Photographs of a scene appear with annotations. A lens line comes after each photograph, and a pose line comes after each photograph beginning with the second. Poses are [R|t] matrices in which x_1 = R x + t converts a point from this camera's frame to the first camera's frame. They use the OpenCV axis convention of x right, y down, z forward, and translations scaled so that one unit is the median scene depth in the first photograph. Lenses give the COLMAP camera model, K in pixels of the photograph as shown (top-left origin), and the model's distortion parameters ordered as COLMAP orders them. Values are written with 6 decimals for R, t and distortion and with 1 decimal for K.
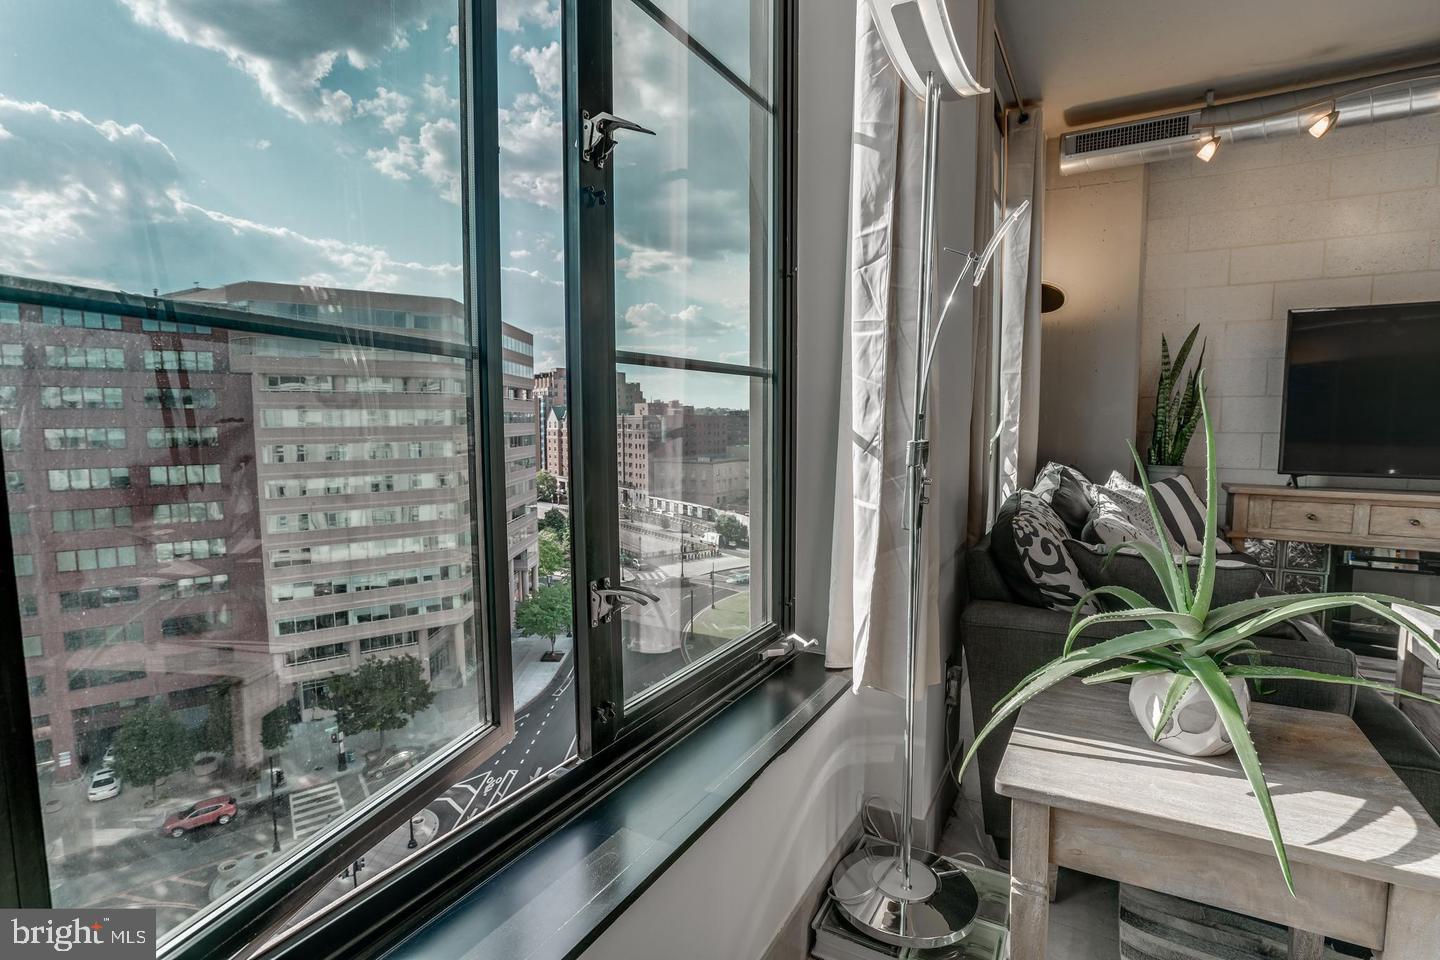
lens RADIAL K [[704.0, 0, 734.6], [0, 704.0, 486.6], [0, 0, 1]] dist [-0.057516, 0.026133]
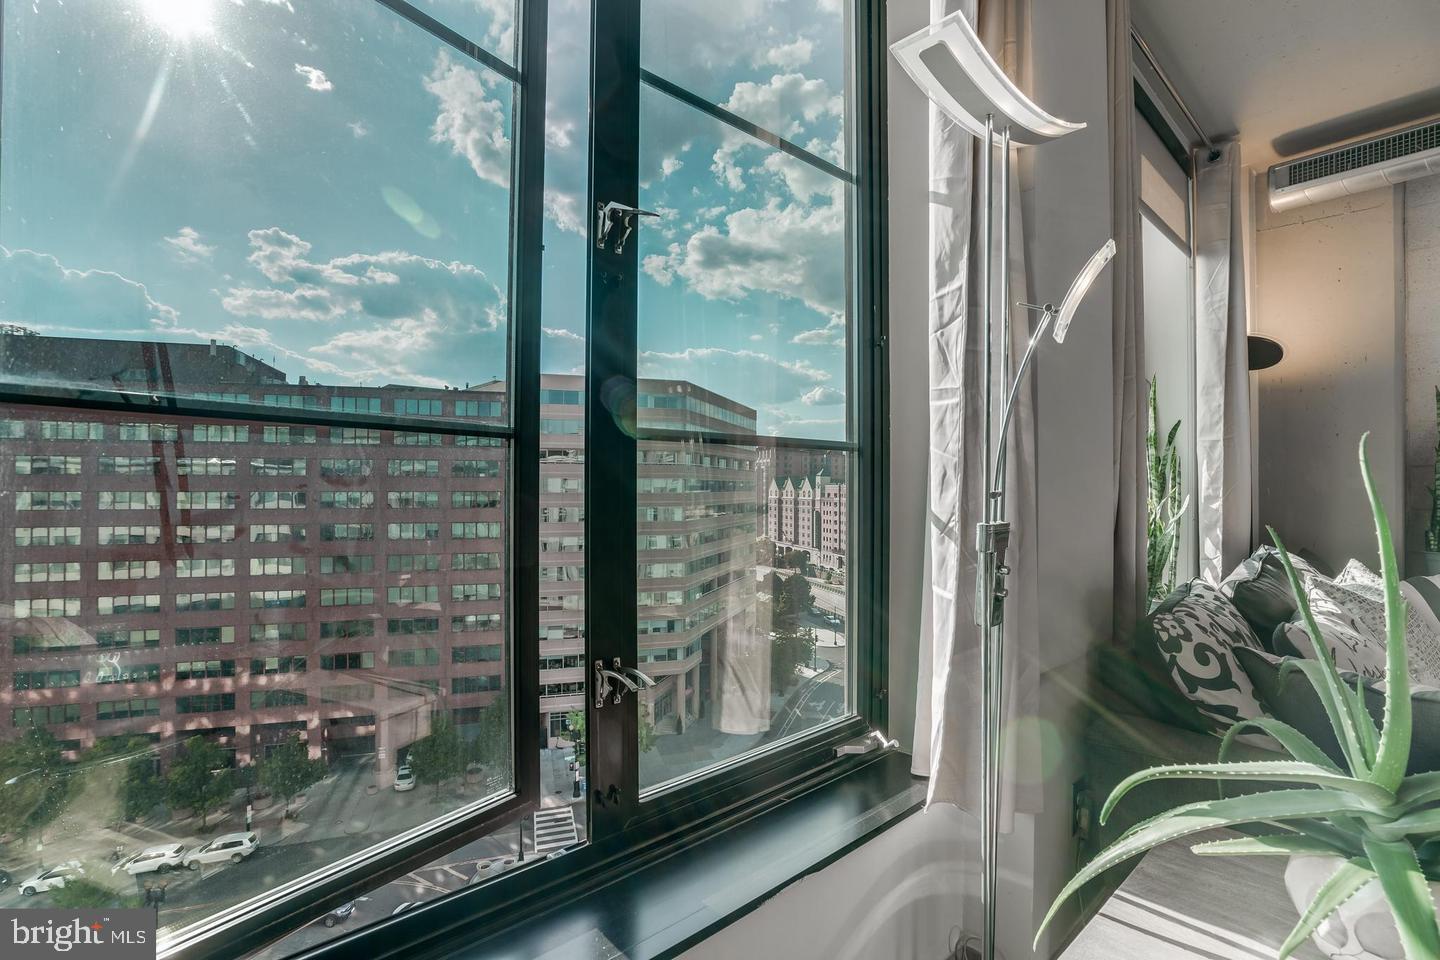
lens RADIAL K [[673.9, 0, 723.6], [0, 673.9, 484.5], [0, 0, 1]] dist [-0.058836, 0.021223]
pose [[0.946688, 0.003588, -0.322131, 0.079687], [-0.036242, 0.994776, -0.095429, -0.008165], [0.320106, 0.102016, 0.941873, 0.042865]]
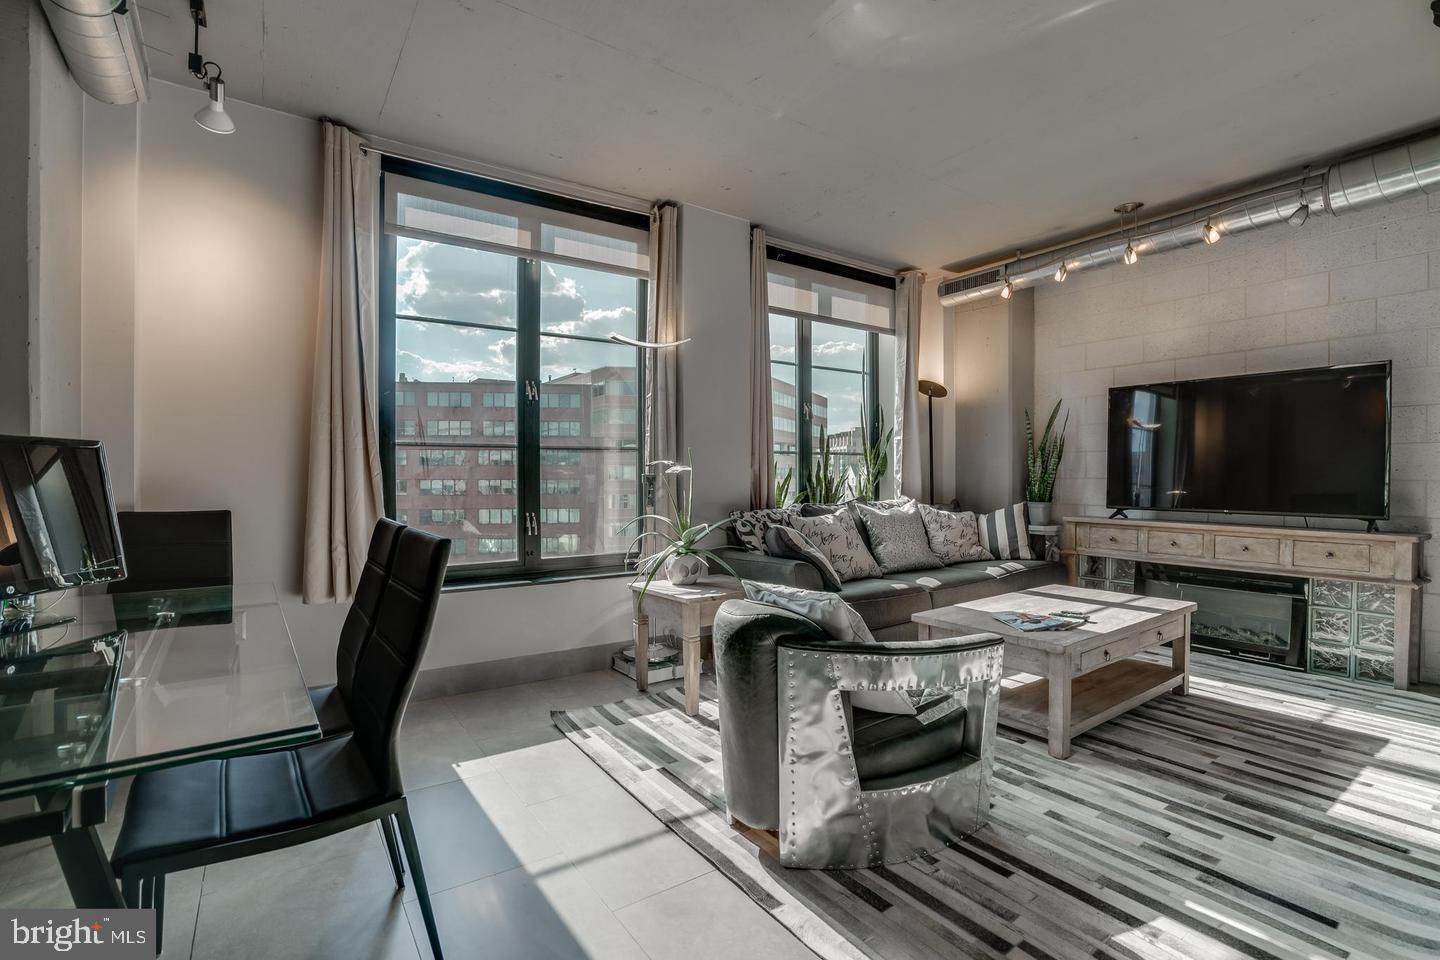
lens RADIAL K [[673.9, 0, 723.6], [0, 673.9, 484.5], [0, 0, 1]] dist [-0.058836, 0.021223]
pose [[0.902384, 0.008078, -0.430858, 0.621971], [-0.043516, 0.996422, -0.072457, 0.057228], [0.428731, 0.084133, 0.899506, -0.455874]]
